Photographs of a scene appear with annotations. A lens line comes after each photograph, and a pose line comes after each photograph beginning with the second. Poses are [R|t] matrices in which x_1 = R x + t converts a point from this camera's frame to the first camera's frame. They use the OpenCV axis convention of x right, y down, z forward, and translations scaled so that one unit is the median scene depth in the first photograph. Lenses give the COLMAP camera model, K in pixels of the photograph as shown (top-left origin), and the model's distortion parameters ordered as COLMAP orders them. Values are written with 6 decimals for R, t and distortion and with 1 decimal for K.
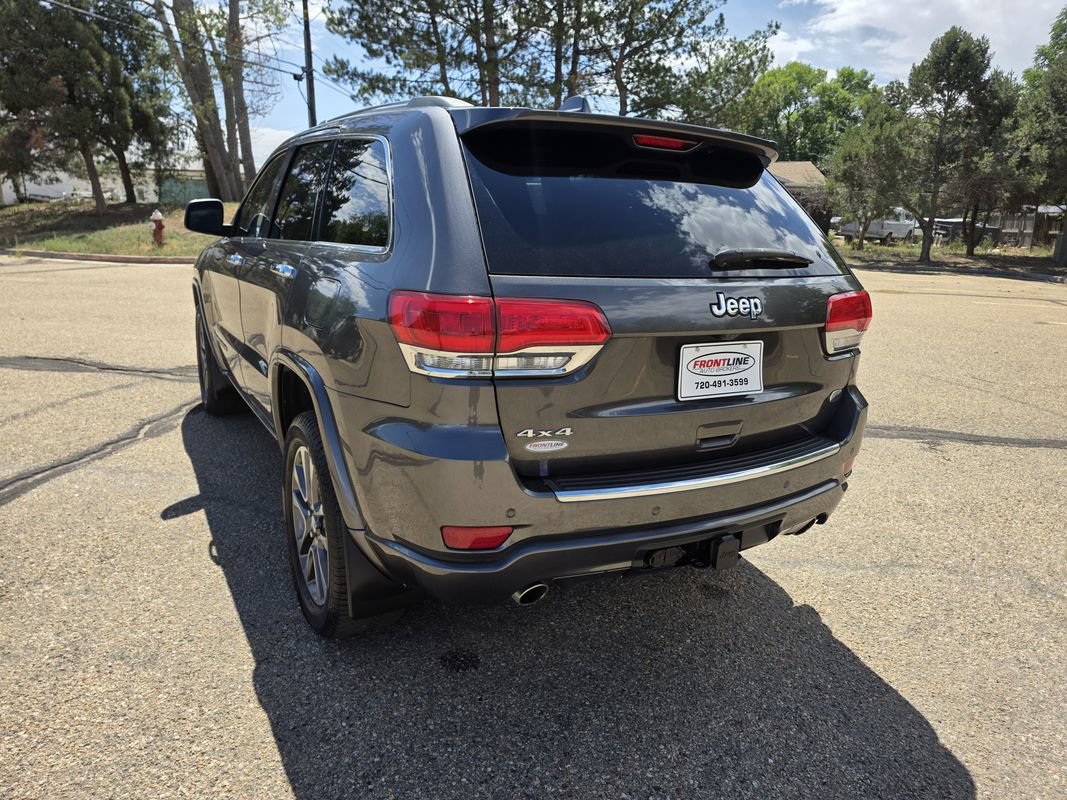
lens RADIAL K [[722.5, 0, 542.9], [0, 722.5, 391.9], [0, 0, 1]] dist [0.043200, -0.037882]
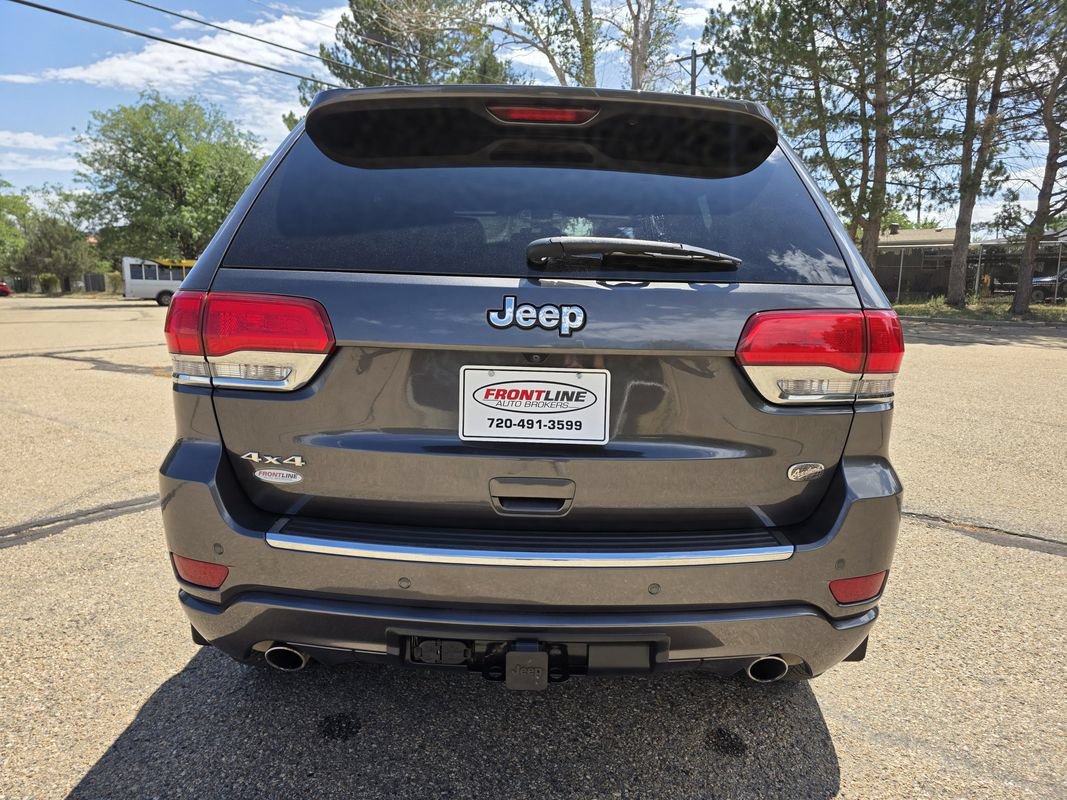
lens RADIAL K [[709.8, 0, 545.4], [0, 709.8, 393.5], [0, 0, 1]] dist [0.067355, -0.048809]
pose [[0.867307, 0.058854, -0.494281, 0.607099], [-0.103356, 0.992637, -0.063164, 0.001477], [0.486924, 0.105870, 0.867004, 0.390553]]
